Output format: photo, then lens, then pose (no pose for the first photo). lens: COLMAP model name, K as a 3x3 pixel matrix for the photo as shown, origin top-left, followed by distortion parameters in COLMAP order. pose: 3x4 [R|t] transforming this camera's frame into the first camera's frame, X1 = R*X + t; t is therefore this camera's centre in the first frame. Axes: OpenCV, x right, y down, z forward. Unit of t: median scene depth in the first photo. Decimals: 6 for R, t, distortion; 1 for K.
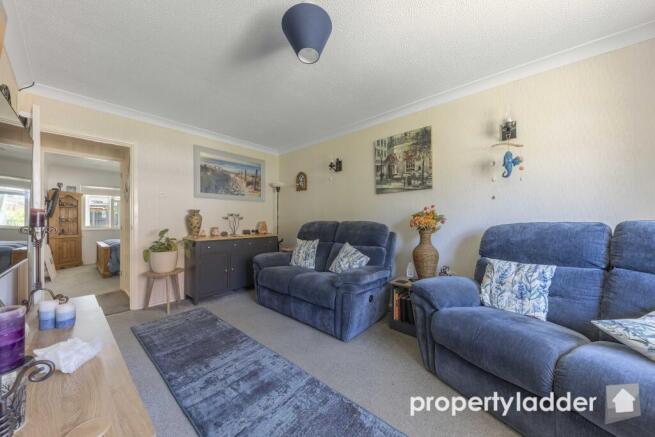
lens RADIAL K [[223.5, 0, 328.9], [0, 223.5, 219.2], [0, 0, 1]] dist [0.001343, -0.000168]
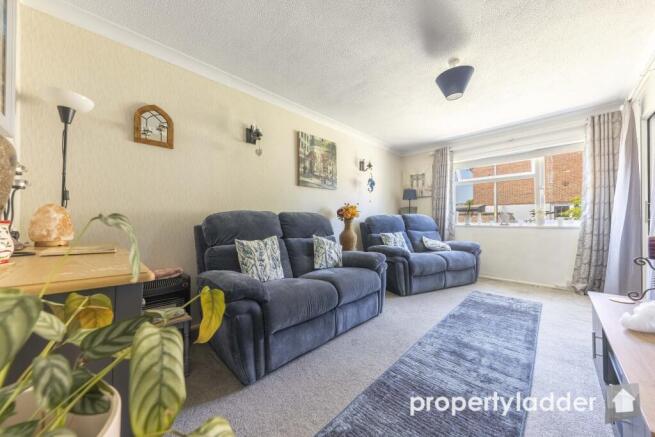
lens RADIAL K [[223.5, 0, 328.9], [0, 223.5, 219.2], [0, 0, 1]] dist [0.001343, -0.000168]
pose [[0.074201, 0.005957, 0.997225, -0.843565], [0.002633, 0.999978, -0.006169, 0.046877], [-0.997240, 0.003084, 0.074184, 0.891523]]
